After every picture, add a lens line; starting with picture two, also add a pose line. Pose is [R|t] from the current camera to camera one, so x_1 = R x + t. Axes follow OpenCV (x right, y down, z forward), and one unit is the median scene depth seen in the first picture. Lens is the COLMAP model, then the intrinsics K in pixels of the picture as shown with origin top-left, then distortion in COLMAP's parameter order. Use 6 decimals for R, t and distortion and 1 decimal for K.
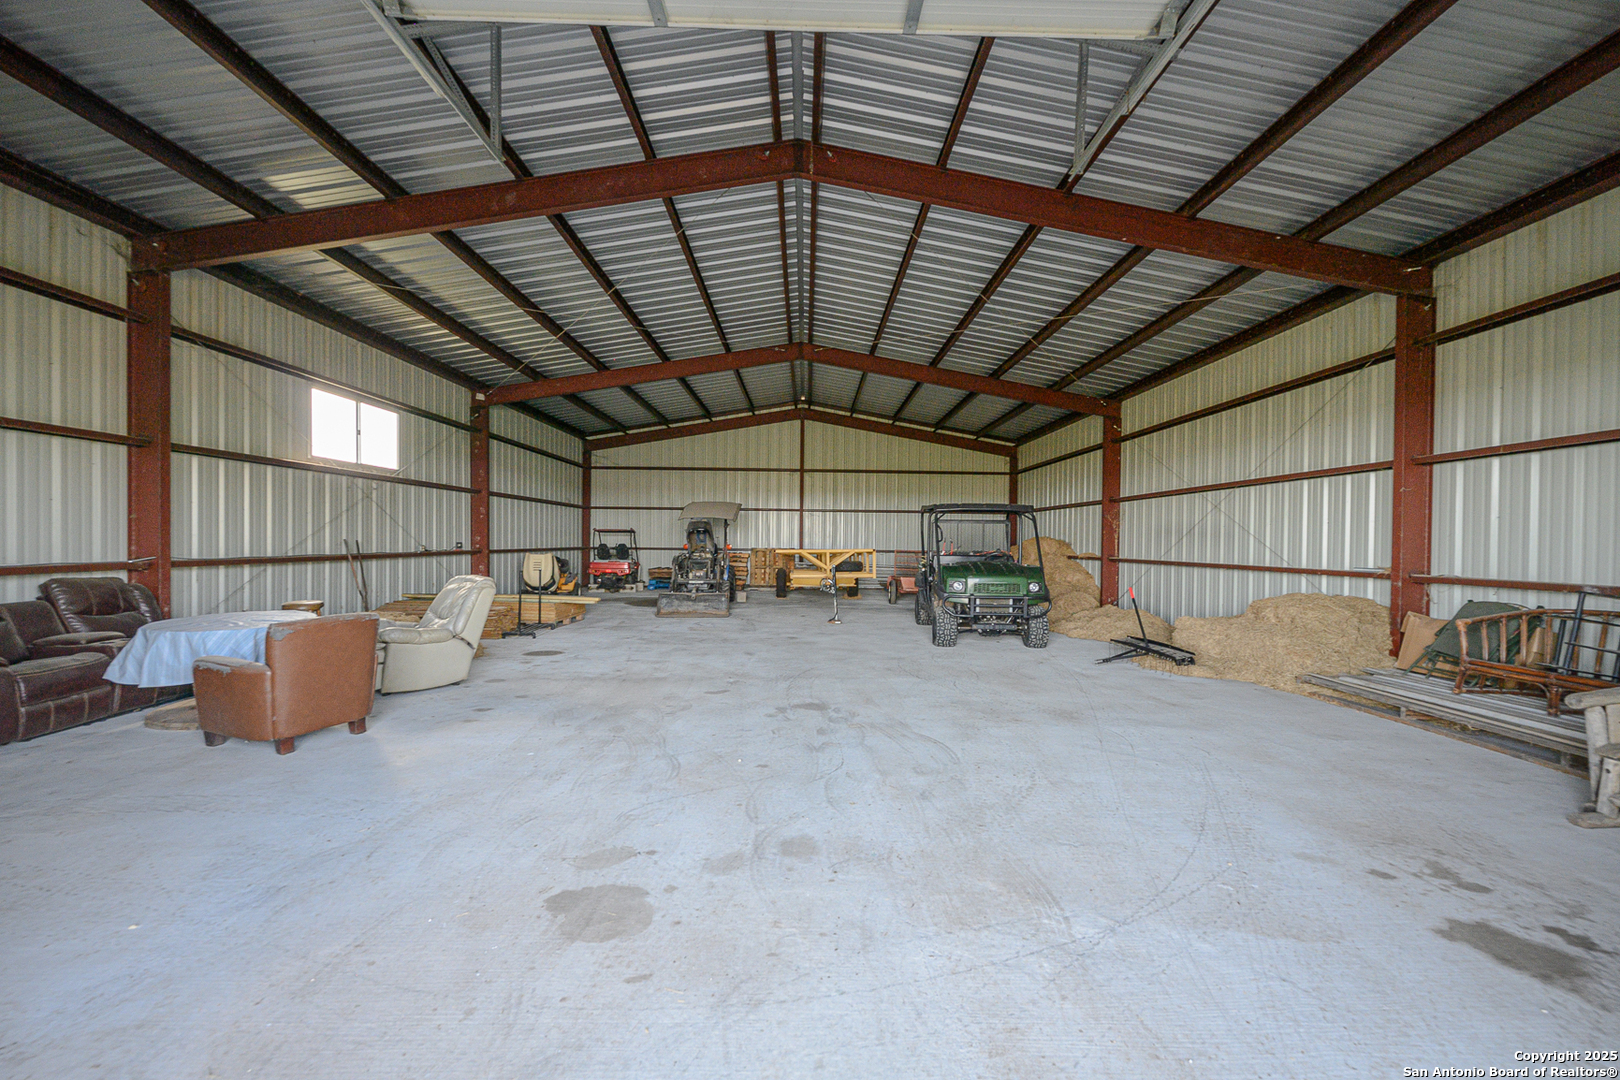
lens RADIAL K [[656.3, 0, 810.0], [0, 656.3, 540.0], [0, 0, 1]] dist [0.017775, 0.000057]
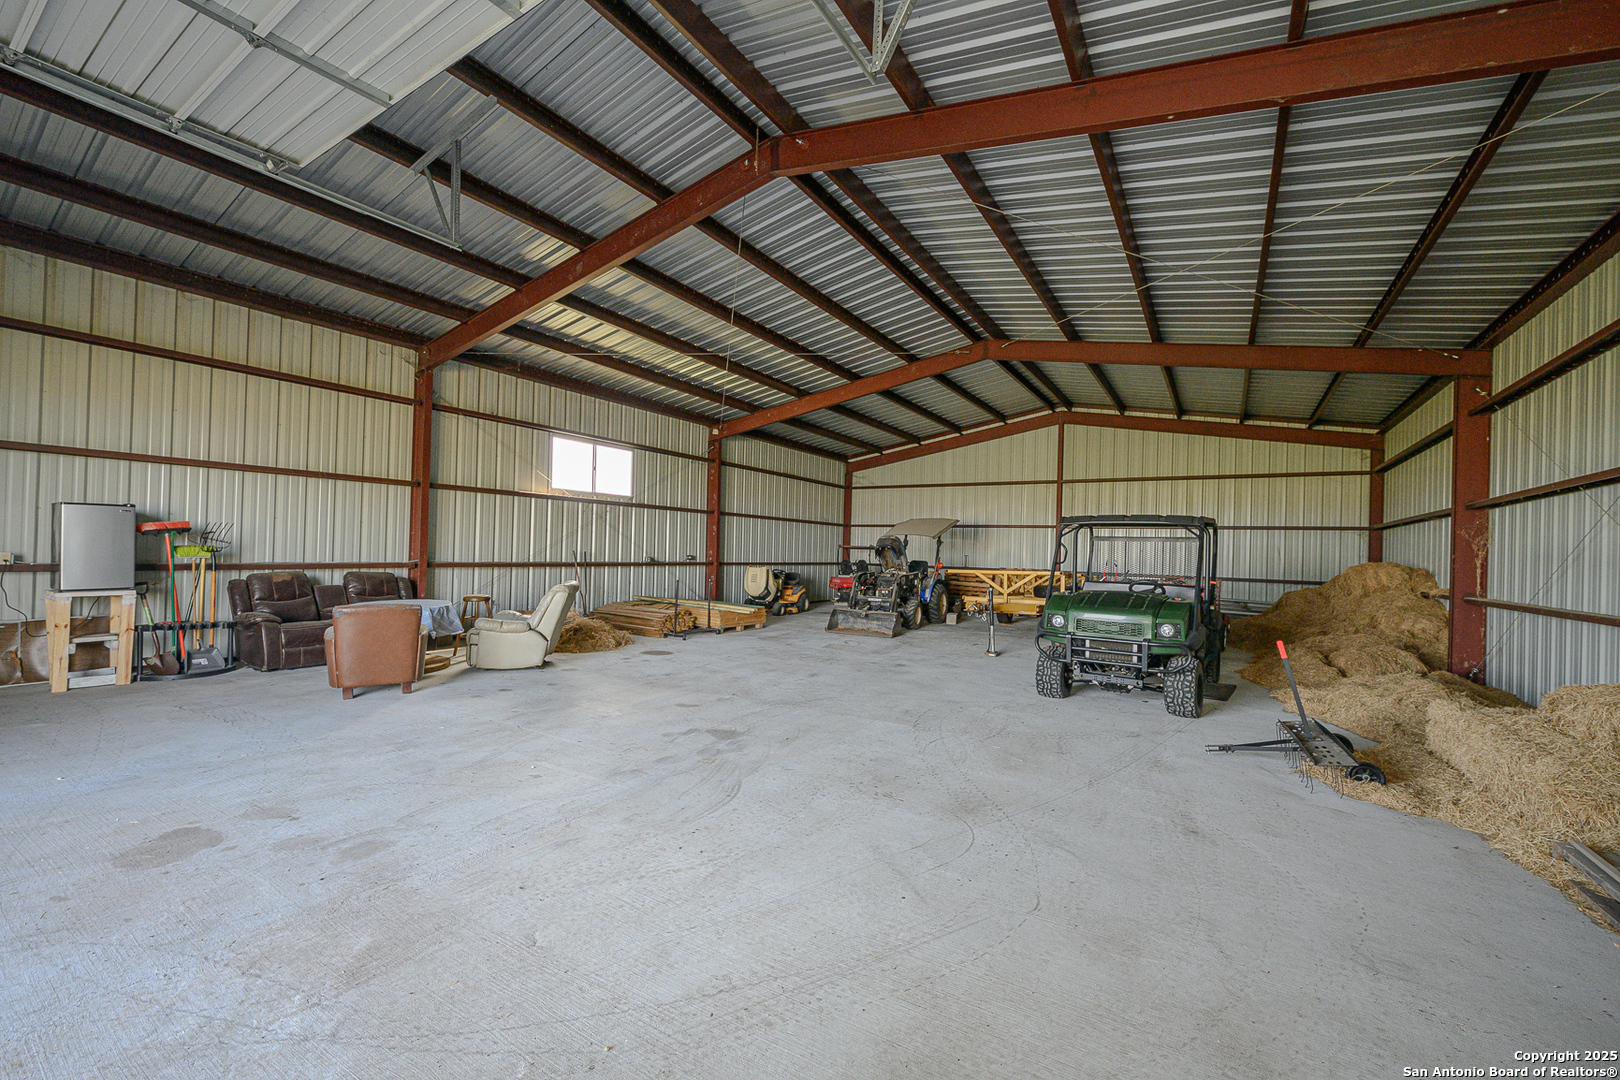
lens RADIAL K [[643.8, 0, 810.0], [0, 643.8, 540.0], [0, 0, 1]] dist [0.001585, 0.000138]
pose [[0.837626, 0.003818, -0.546231, 0.308388], [-0.019521, 0.999546, -0.022948, -0.001597], [0.545895, 0.029885, 0.837320, 0.157197]]
